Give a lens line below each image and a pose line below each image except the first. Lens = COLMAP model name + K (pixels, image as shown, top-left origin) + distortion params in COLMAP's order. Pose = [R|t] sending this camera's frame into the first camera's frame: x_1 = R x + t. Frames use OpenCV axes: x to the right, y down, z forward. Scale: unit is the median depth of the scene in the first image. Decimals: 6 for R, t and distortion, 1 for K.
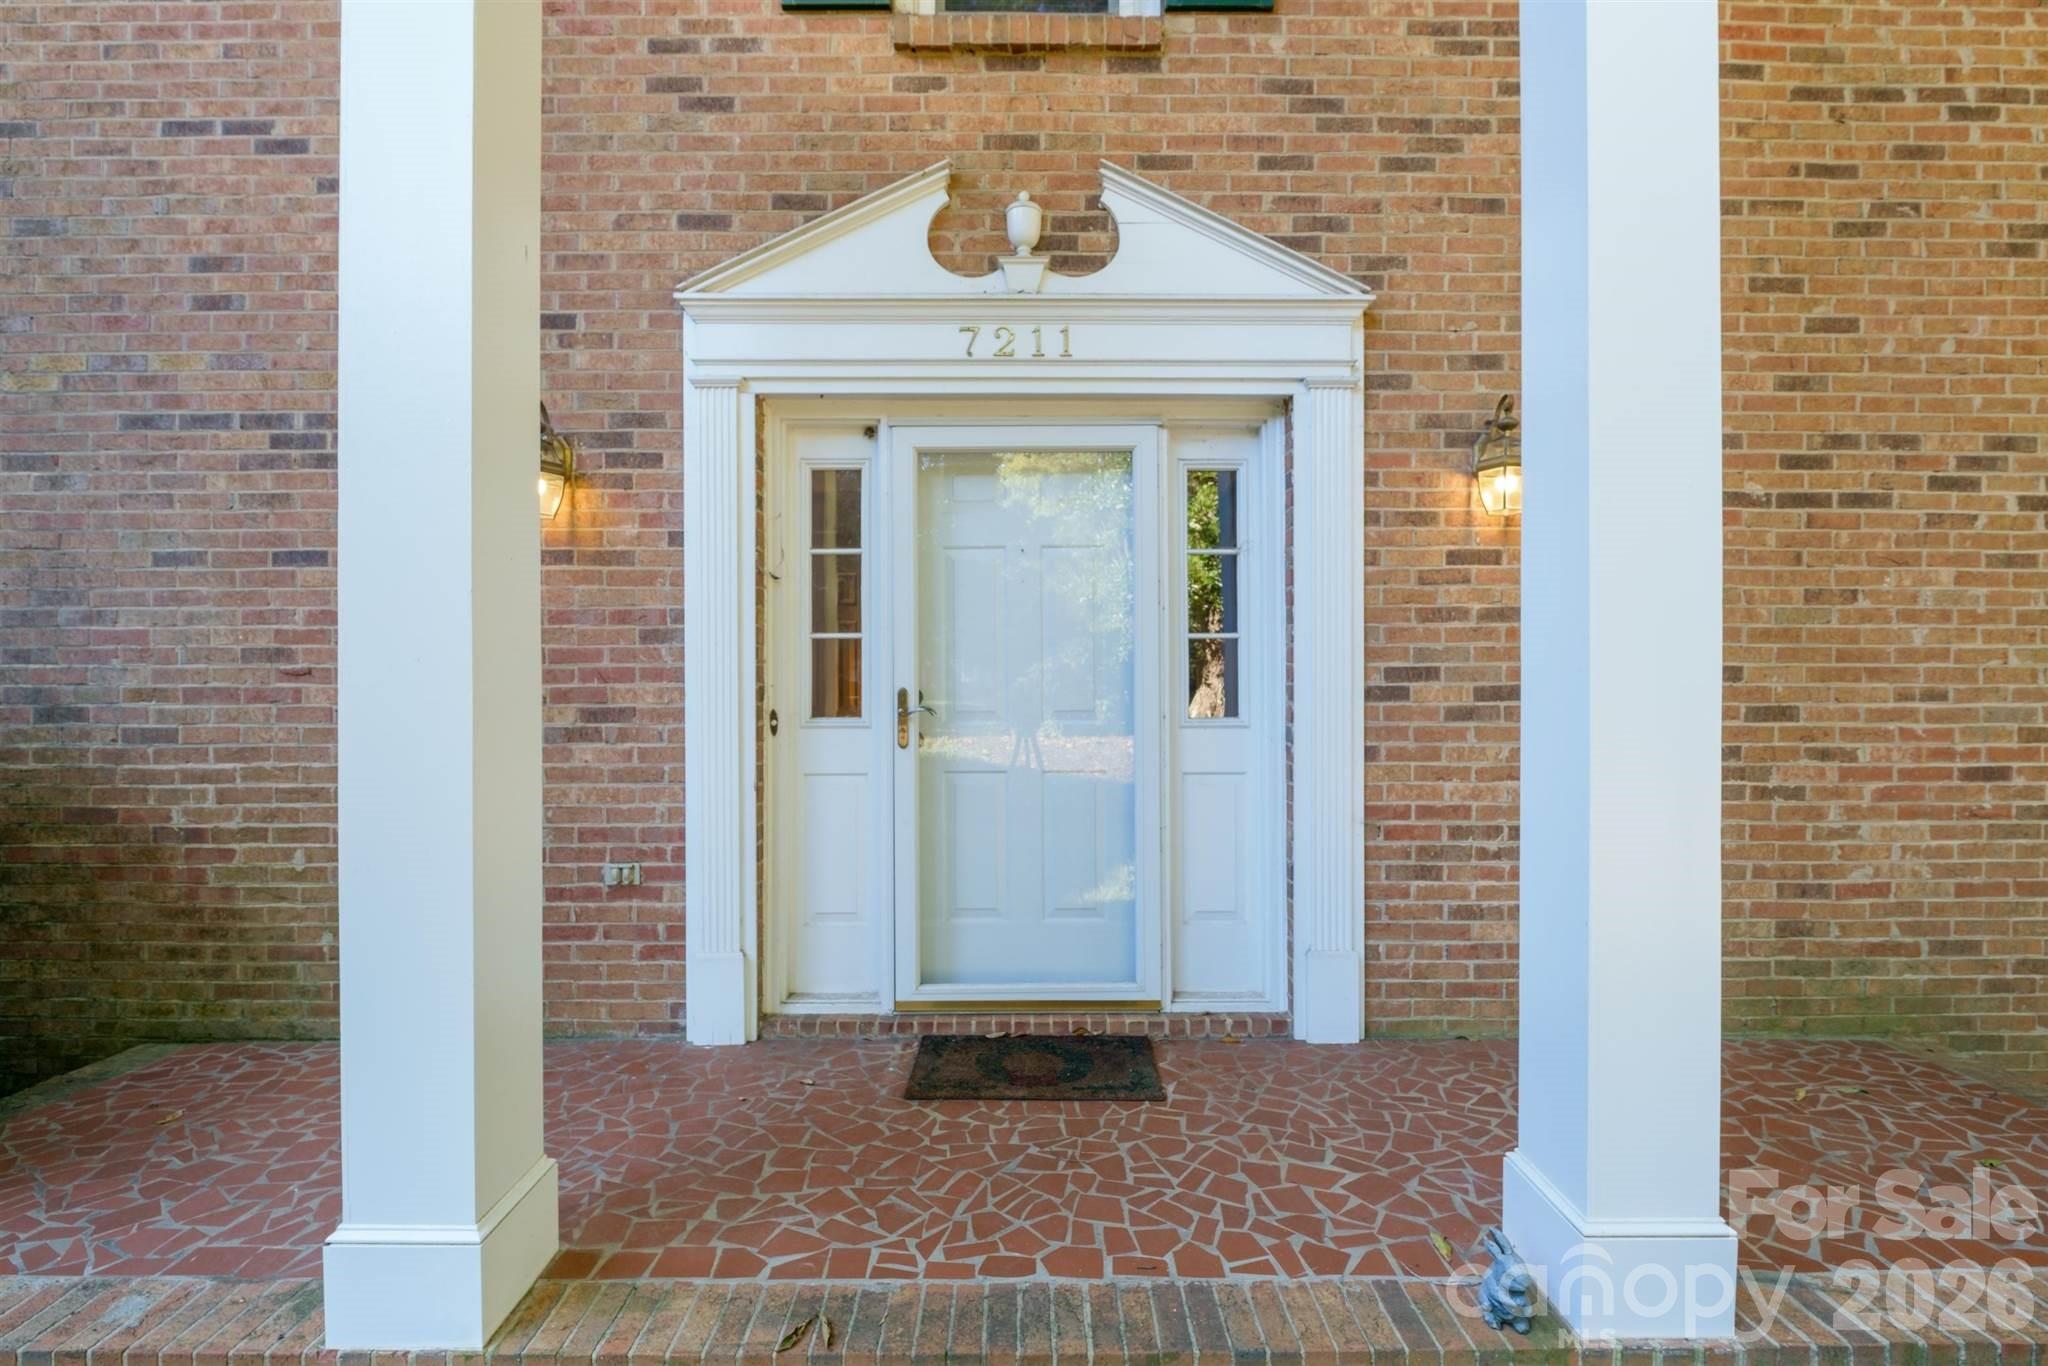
lens RADIAL K [[926.4, 0, 1010.2], [0, 926.4, 702.0], [0, 0, 1]] dist [-0.004672, -0.000766]
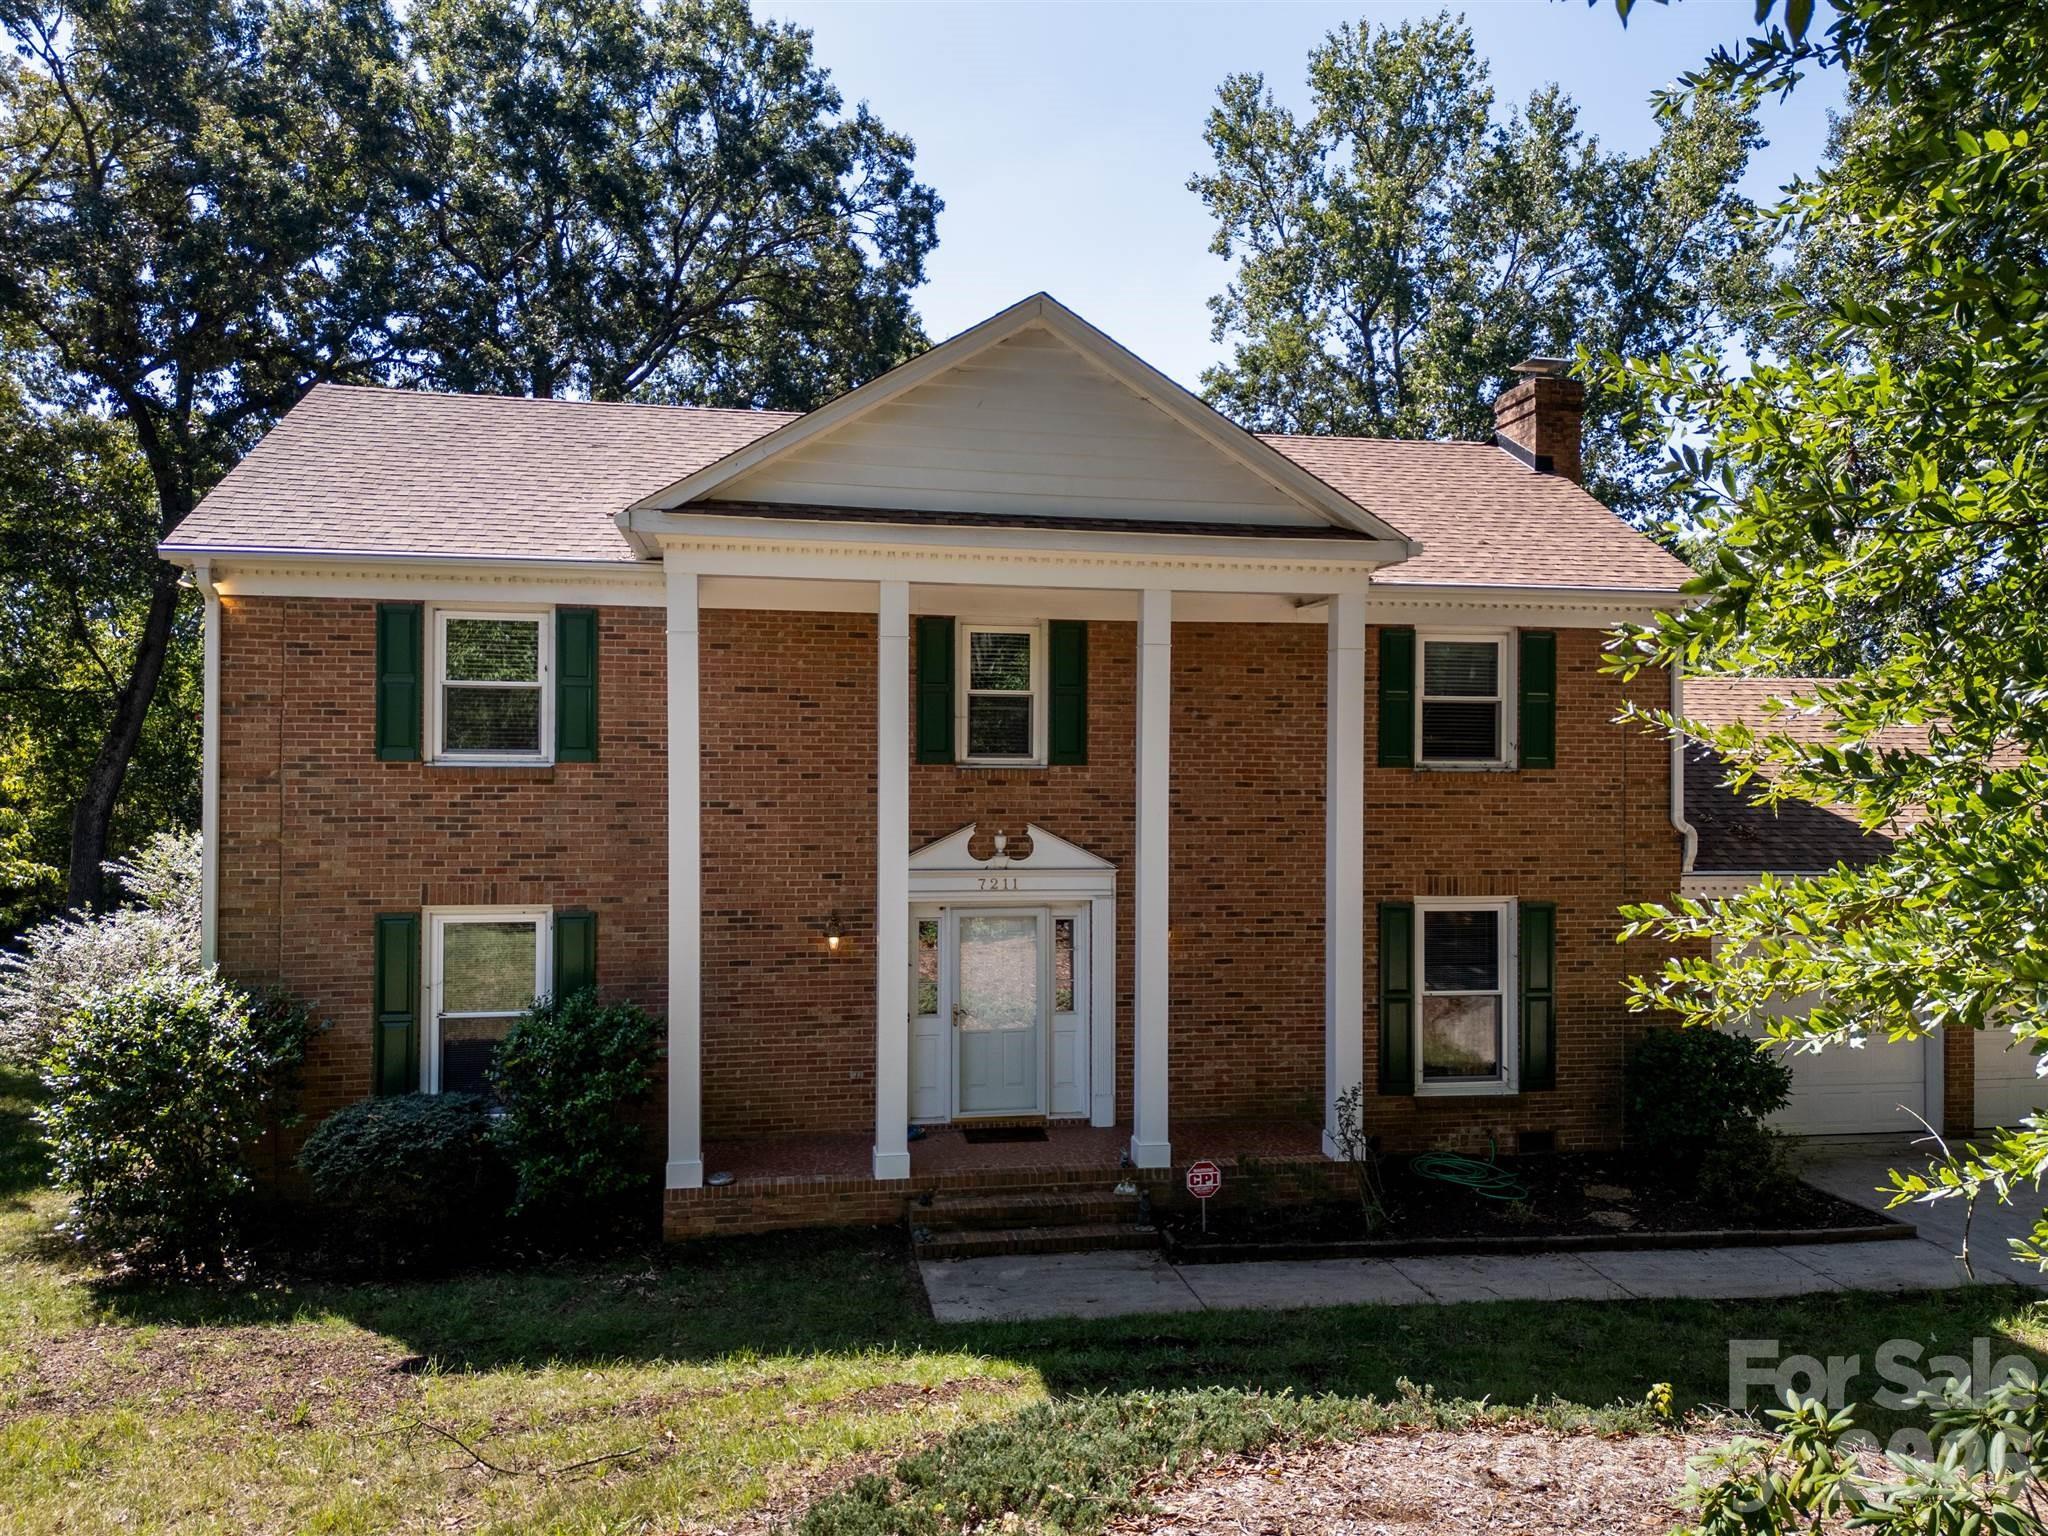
lens RADIAL K [[1433.7, 0, 1024.0], [0, 1433.7, 768.0], [0, 0, 1]] dist [0.077522, -0.128405]
pose [[0.984970, 0.007823, 0.172547, -0.671265], [-0.005764, 0.999906, -0.012427, -0.682145], [-0.172628, 0.011246, 0.984923, -3.336139]]
